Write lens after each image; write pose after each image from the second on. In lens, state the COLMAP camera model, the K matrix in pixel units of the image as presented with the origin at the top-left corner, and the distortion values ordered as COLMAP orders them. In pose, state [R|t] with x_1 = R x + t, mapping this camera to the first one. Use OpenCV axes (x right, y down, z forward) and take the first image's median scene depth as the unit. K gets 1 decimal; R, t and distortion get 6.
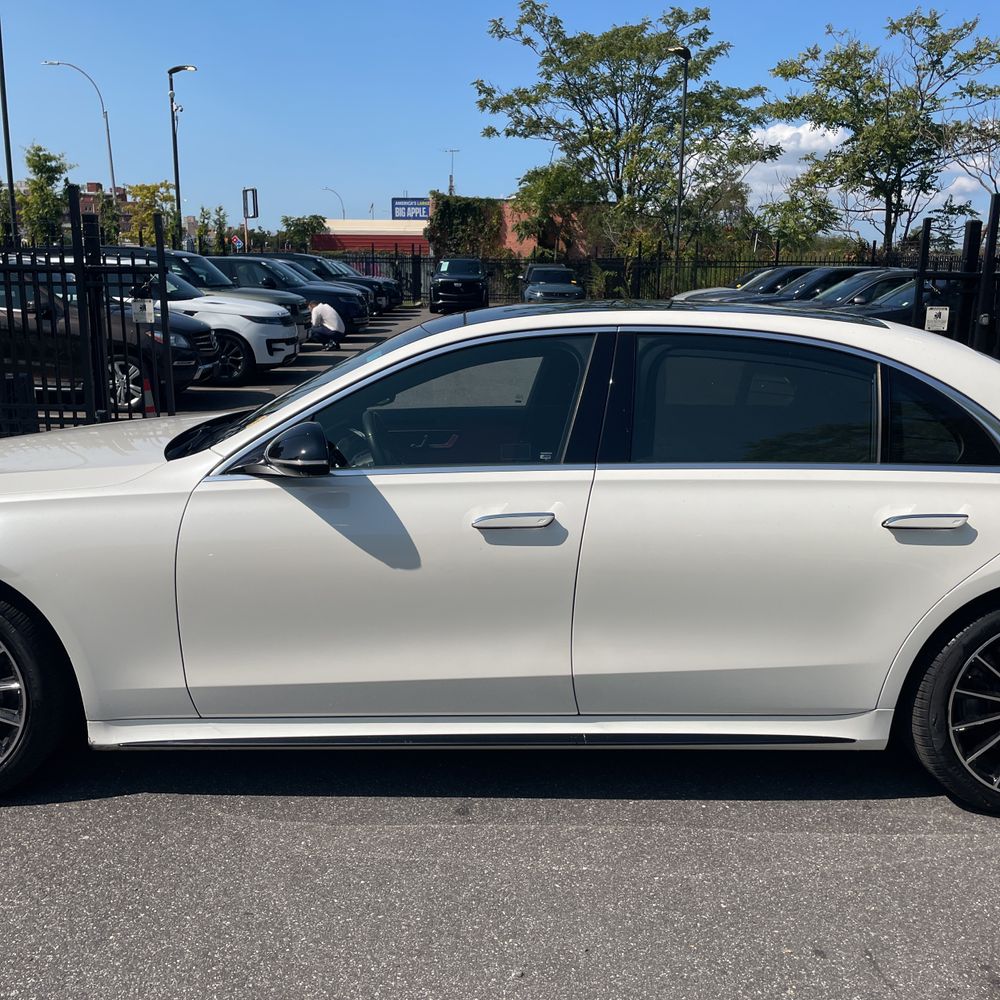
lens RADIAL K [[1008.5, 0, 496.0], [0, 1008.5, 492.5], [0, 0, 1]] dist [0.072988, -0.082086]
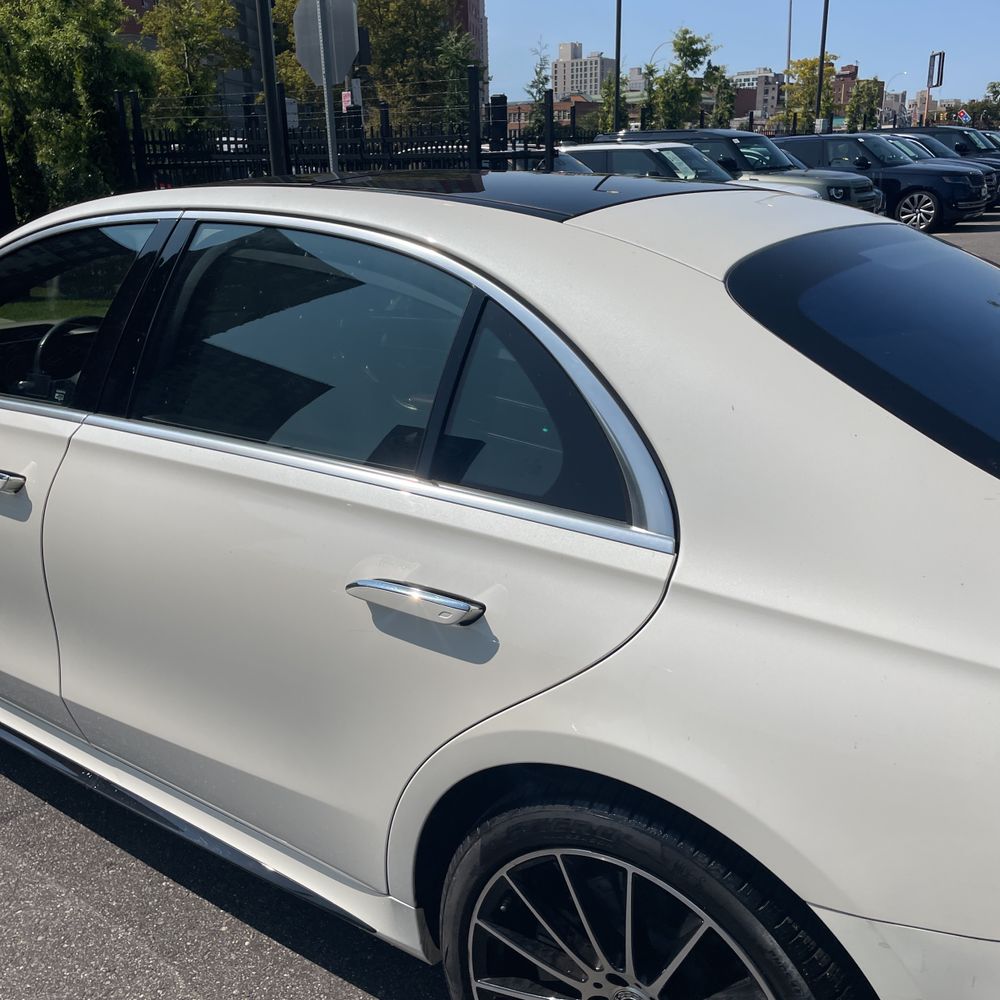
lens RADIAL K [[1004.3, 0, 500.4], [0, 1004.3, 521.2], [0, 0, 1]] dist [0.088461, -0.113915]
pose [[0.791270, 0.177289, -0.585201, 0.082751], [-0.099529, 0.981625, 0.162810, -0.010962], [0.603312, -0.070583, 0.794376, 0.068313]]
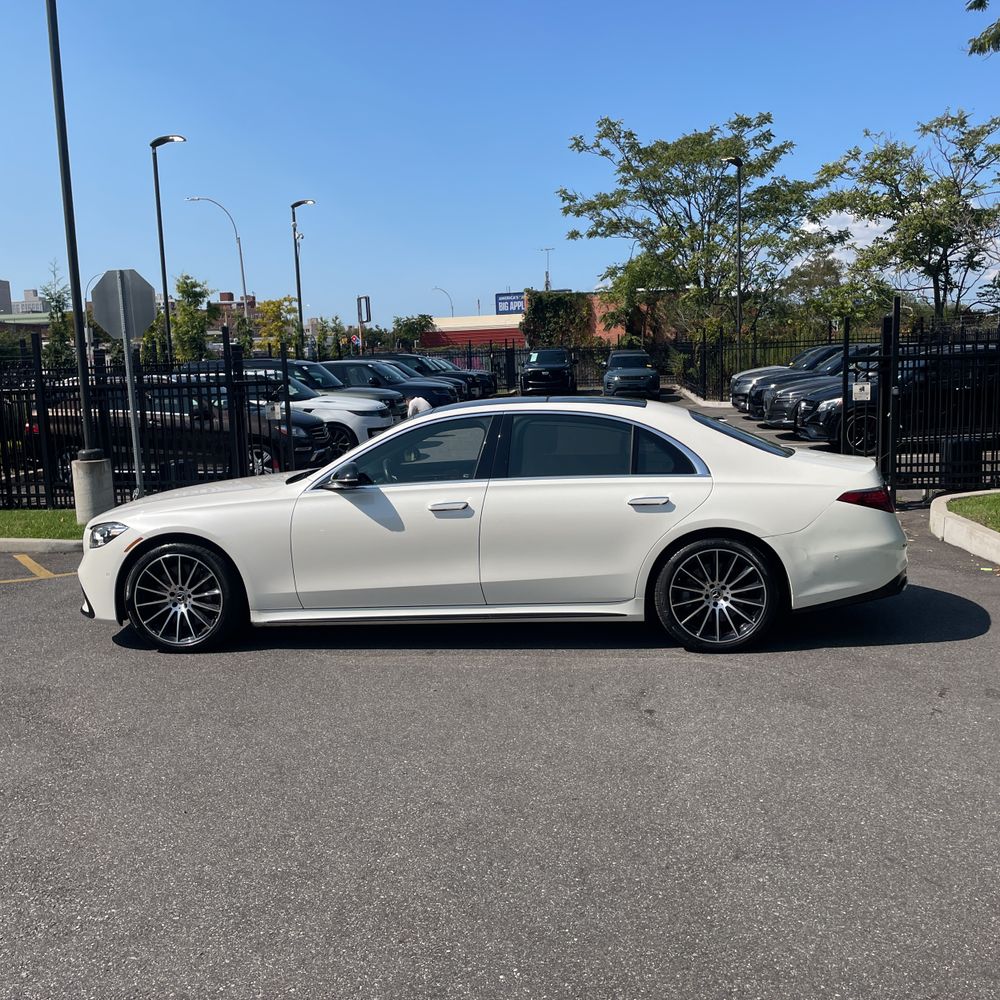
lens RADIAL K [[1011.6, 0, 491.1], [0, 1011.6, 500.7], [0, 0, 1]] dist [0.082627, -0.118275]
pose [[0.992351, -0.031259, -0.119424, 0.038654], [0.022313, 0.996894, -0.075526, 0.019175], [0.121414, 0.072283, 0.989967, -0.114520]]
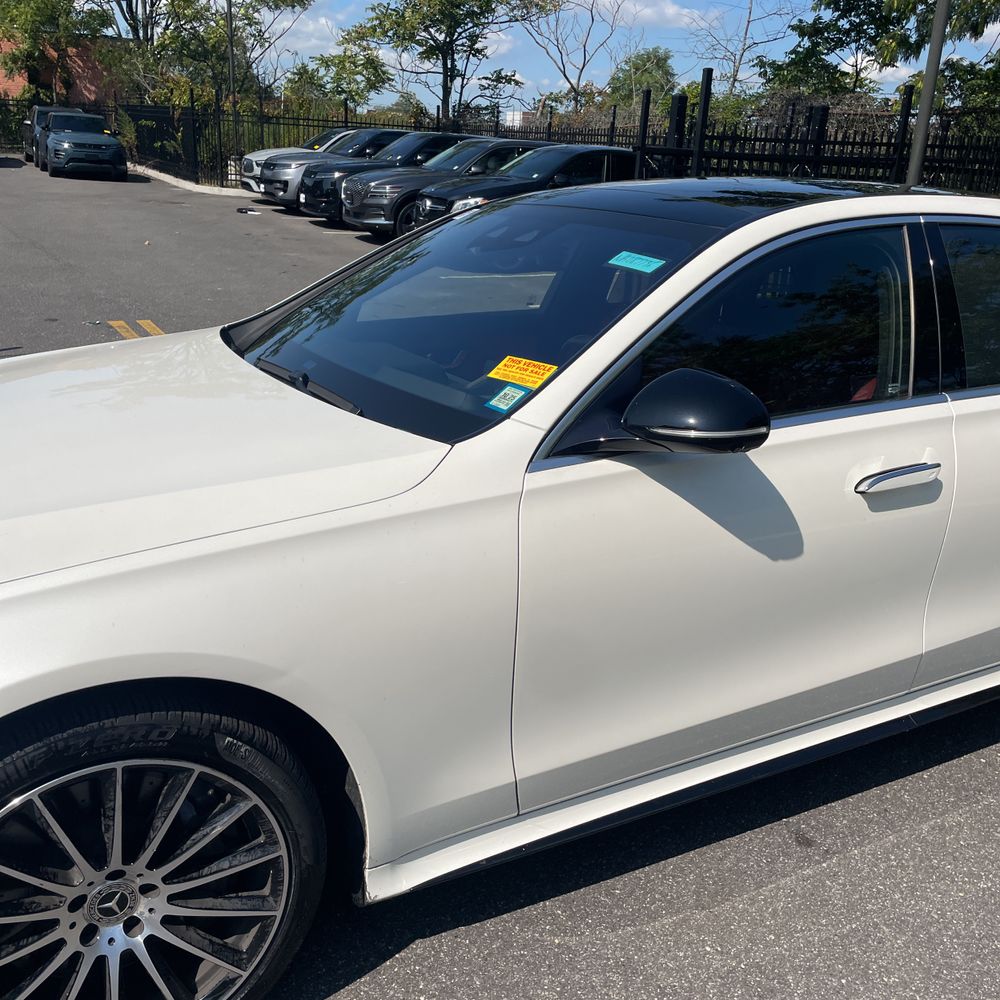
lens RADIAL K [[1006.6, 0, 510.1], [0, 1006.6, 514.4], [0, 0, 1]] dist [0.080898, -0.091938]
pose [[0.881530, -0.128085, 0.454422, -0.065777], [0.060044, 0.985096, 0.161183, -0.009594], [-0.468294, -0.114803, 0.876083, 0.050071]]
